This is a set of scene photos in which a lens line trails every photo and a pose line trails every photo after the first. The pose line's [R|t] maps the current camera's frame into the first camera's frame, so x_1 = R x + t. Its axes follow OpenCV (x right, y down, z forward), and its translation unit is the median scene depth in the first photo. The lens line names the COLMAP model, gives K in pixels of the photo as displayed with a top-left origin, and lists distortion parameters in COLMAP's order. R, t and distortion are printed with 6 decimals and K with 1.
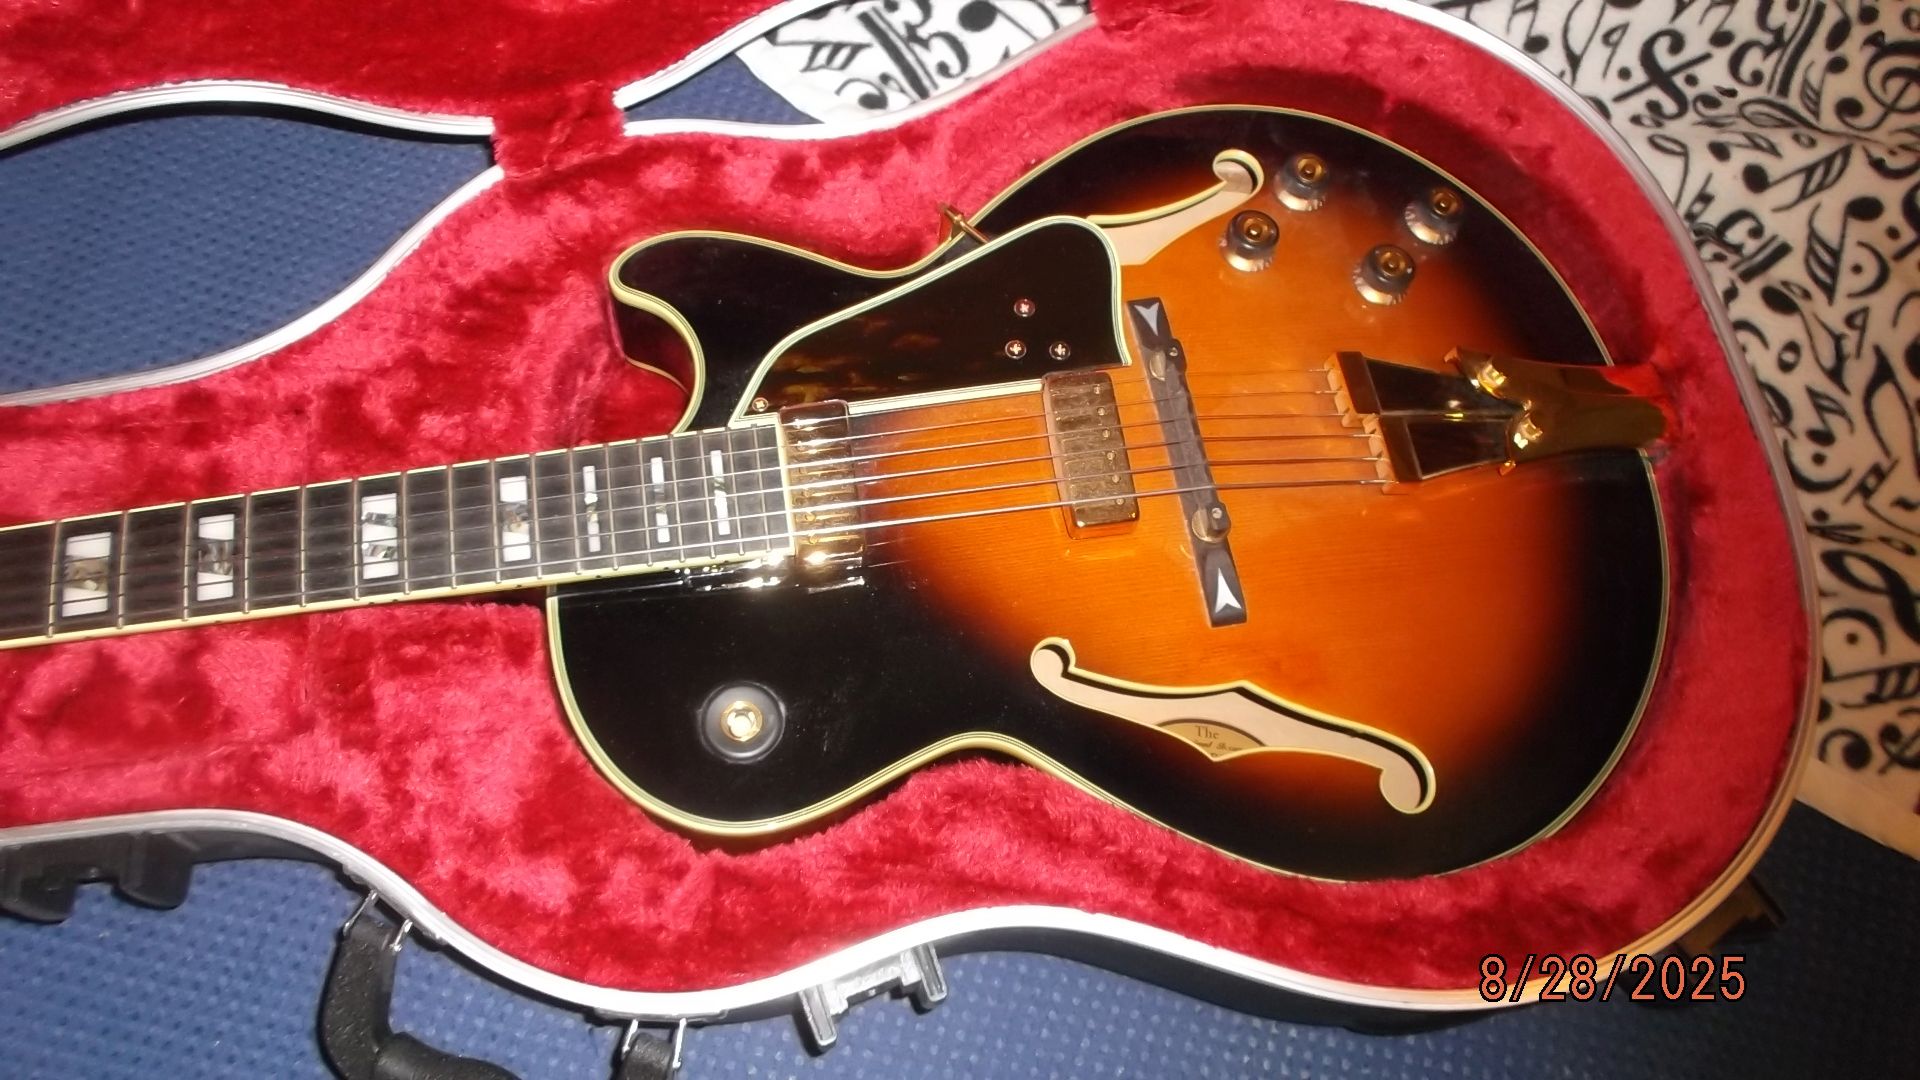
lens RADIAL K [[1510.1, 0, 960.0], [0, 1510.1, 540.0], [0, 0, 1]] dist [-0.025578, 0.000071]
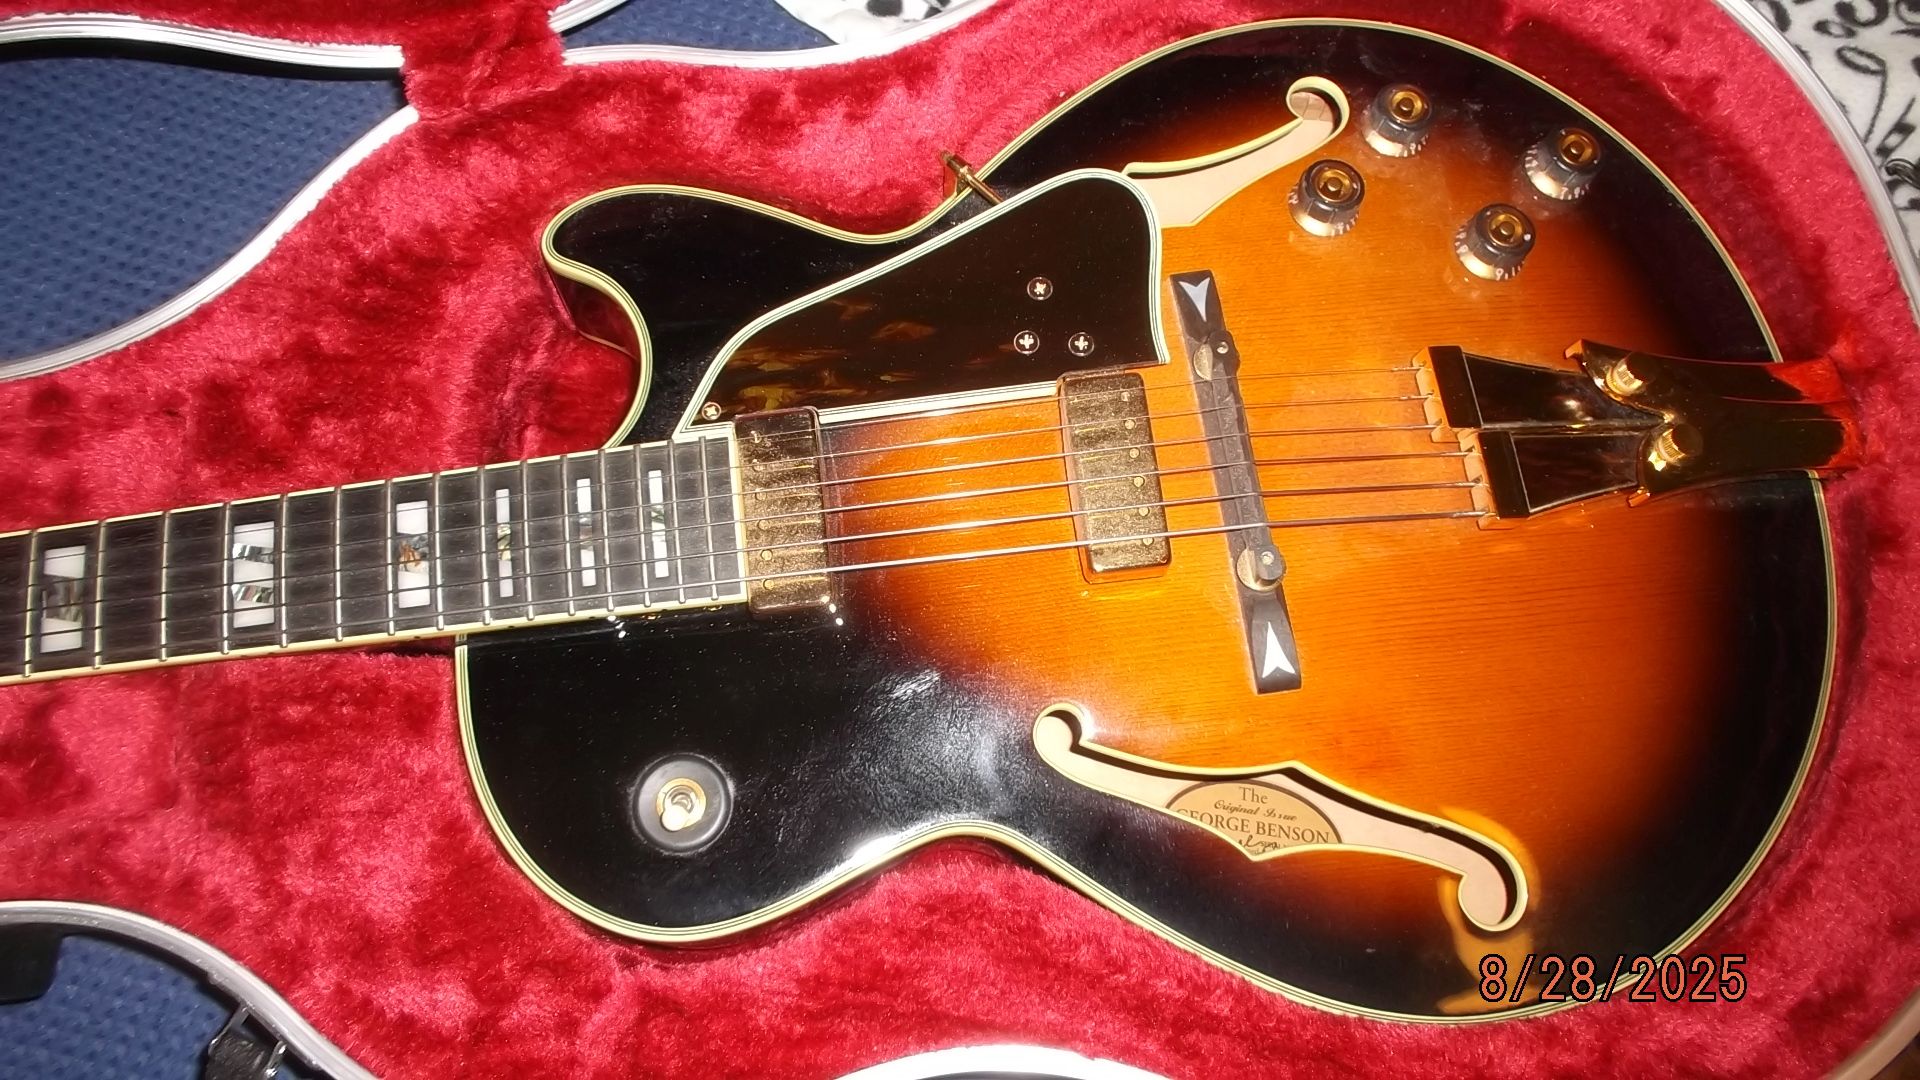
lens RADIAL K [[1510.1, 0, 960.0], [0, 1510.1, 540.0], [0, 0, 1]] dist [-0.025578, 0.000071]
pose [[0.997830, 0.018709, -0.063132, 0.053533], [-0.012374, 0.994982, 0.099287, -0.099352], [0.064673, -0.098291, 0.993054, 0.178728]]
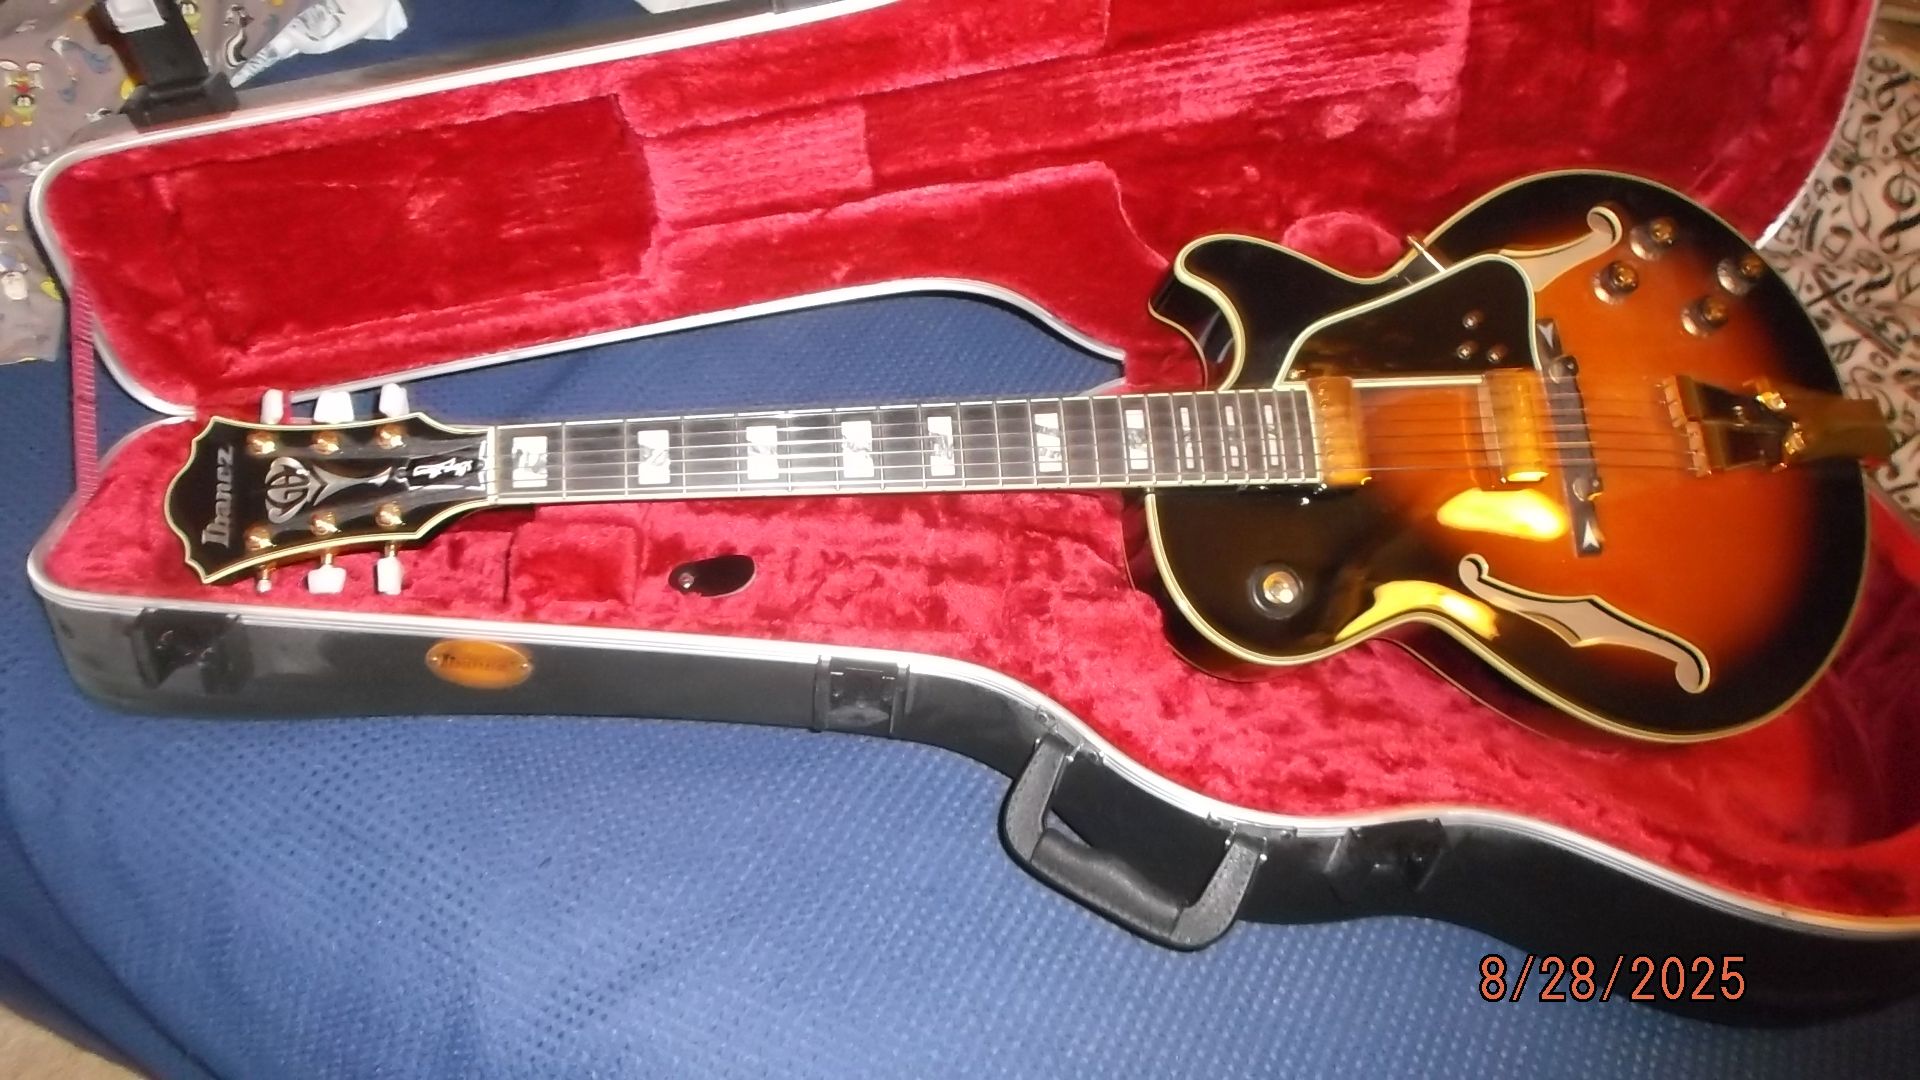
lens RADIAL K [[1510.1, 0, 960.0], [0, 1510.1, 540.0], [0, 0, 1]] dist [-0.025578, 0.000071]
pose [[0.994461, 0.102635, 0.022643, -0.450859], [-0.104707, 0.986141, 0.128693, -0.082418], [-0.009121, -0.130351, 0.991426, -0.440208]]
